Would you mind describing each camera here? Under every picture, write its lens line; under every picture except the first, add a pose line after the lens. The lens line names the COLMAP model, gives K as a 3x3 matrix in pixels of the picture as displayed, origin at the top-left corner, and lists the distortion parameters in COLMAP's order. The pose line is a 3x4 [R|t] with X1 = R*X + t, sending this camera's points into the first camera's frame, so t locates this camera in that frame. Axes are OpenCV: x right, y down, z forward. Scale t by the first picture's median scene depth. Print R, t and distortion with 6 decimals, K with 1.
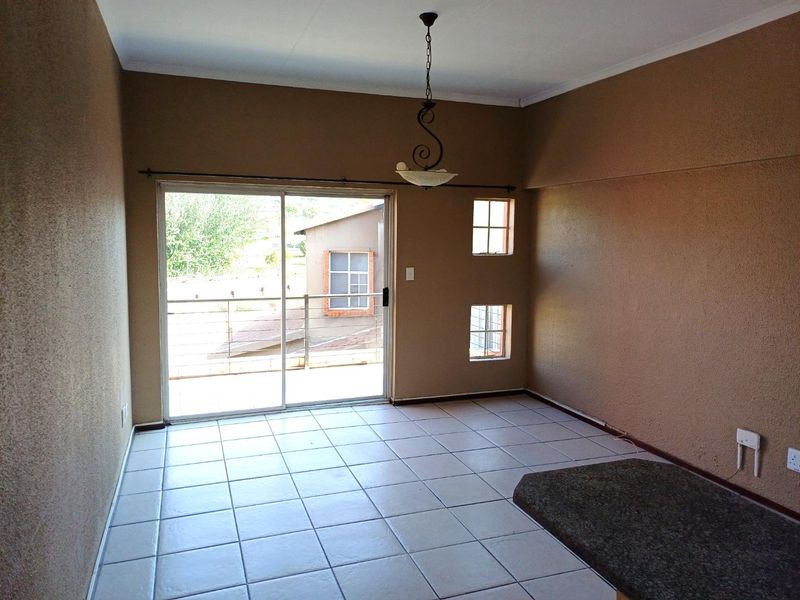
lens RADIAL K [[643.1, 0, 444.0], [0, 643.1, 296.6], [0, 0, 1]] dist [0.041661, -0.048843]
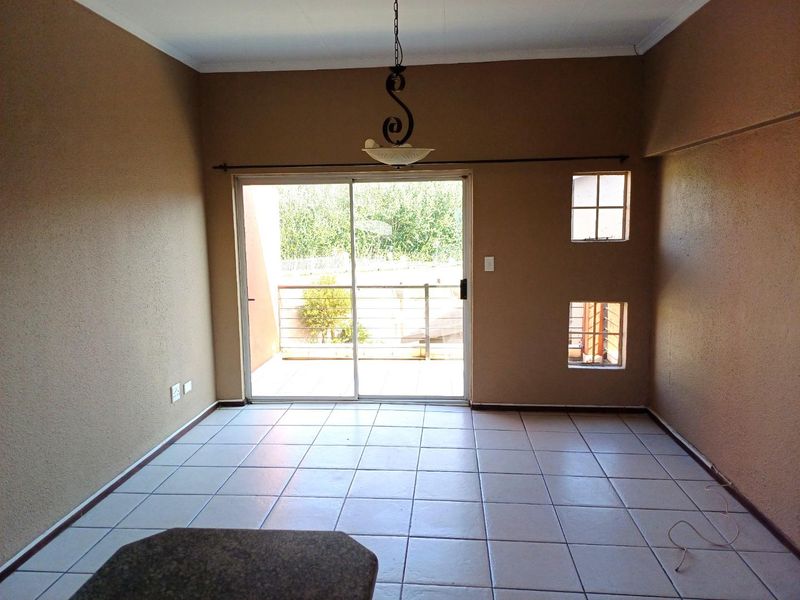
lens RADIAL K [[645.8, 0, 400.0], [0, 645.8, 300.0], [0, 0, 1]] dist [0.104957, -0.247943]
pose [[0.880115, 0.035166, -0.473456, 0.261055], [-0.021880, 0.999198, 0.033542, -0.012683], [0.474256, -0.019162, 0.880179, 0.153039]]
